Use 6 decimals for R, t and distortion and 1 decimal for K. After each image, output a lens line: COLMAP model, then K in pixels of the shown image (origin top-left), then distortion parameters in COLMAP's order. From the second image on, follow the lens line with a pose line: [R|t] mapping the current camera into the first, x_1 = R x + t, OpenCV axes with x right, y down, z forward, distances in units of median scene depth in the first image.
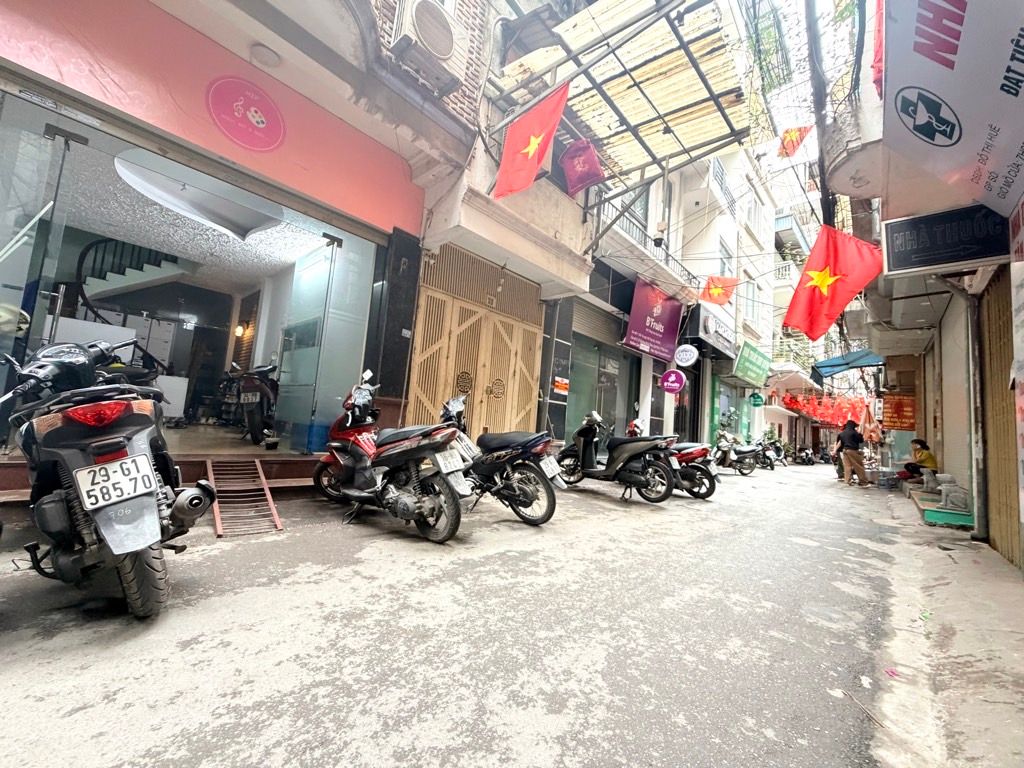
lens RADIAL K [[407.5, 0, 510.5], [0, 407.5, 383.9], [0, 0, 1]] dist [-0.000768, -0.000134]
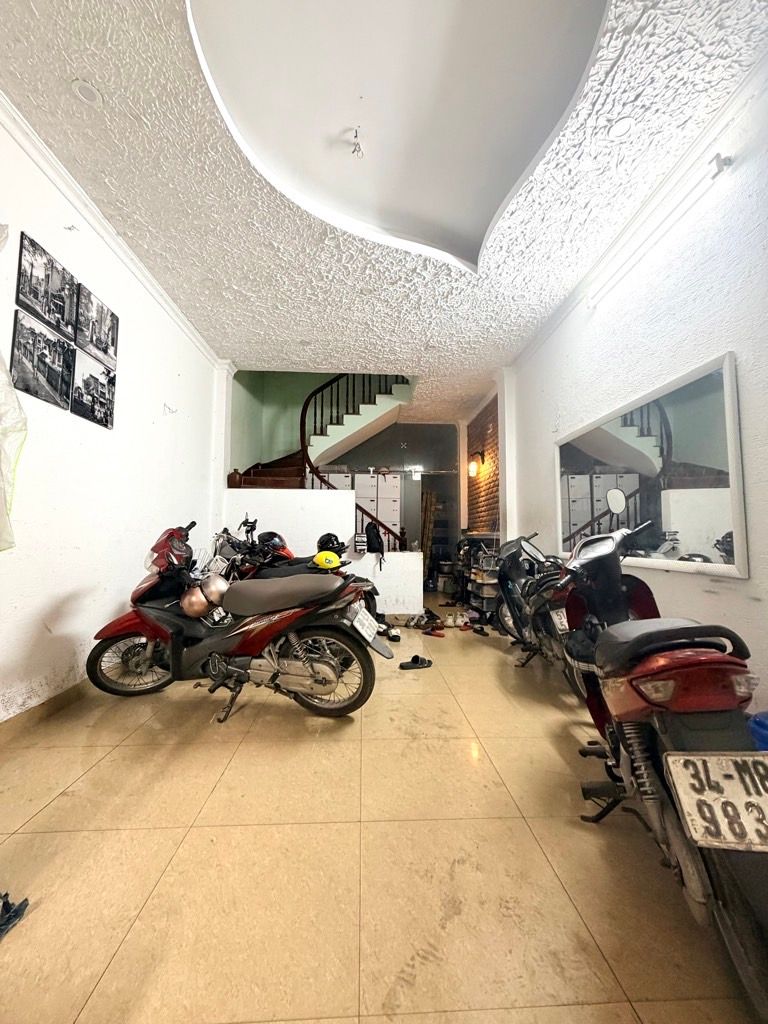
lens RADIAL K [[407.5, 0, 383.8], [0, 407.5, 512.8], [0, 0, 1]] dist [-0.000768, -0.000134]
pose [[0.713229, -0.121935, -0.690244, -0.585571], [0.120841, 0.991398, -0.050270, -0.078667], [0.690437, -0.047556, 0.721828, 0.758254]]
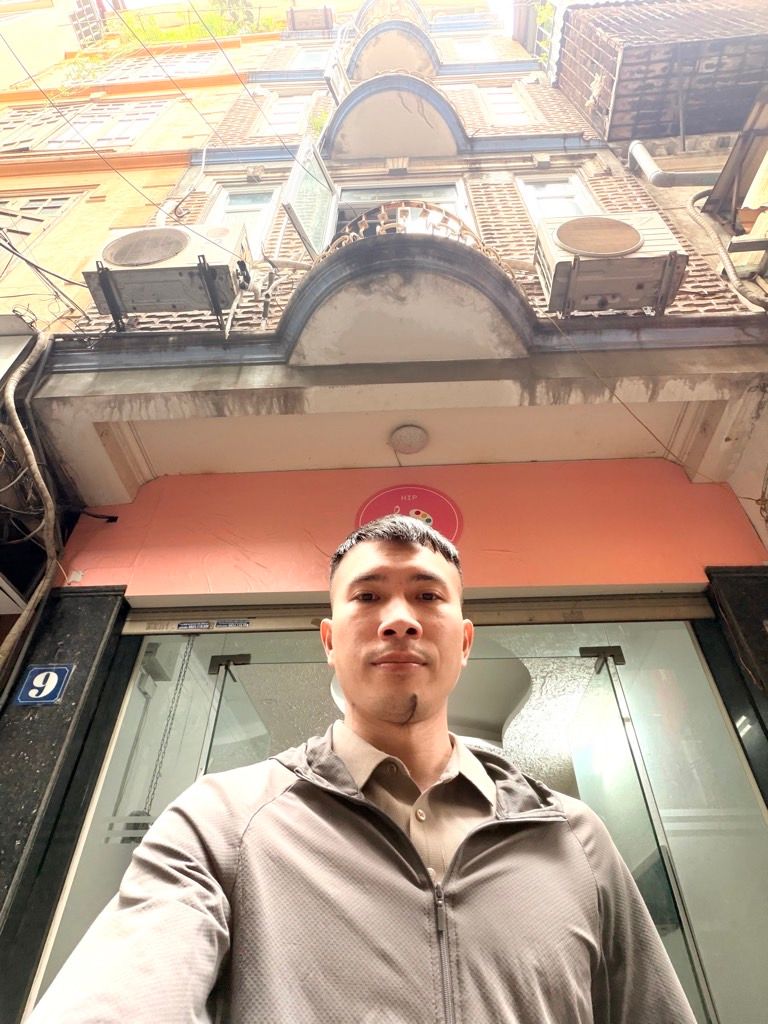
lens RADIAL K [[588.1, 0, 380.9], [0, 588.1, 508.1], [0, 0, 1]] dist [0.001261, -0.001834]
pose [[0.632778, -0.584637, -0.507731, -0.129030], [0.119733, 0.721690, -0.681783, -0.032018], [0.765020, 0.370625, 0.526670, 0.324124]]
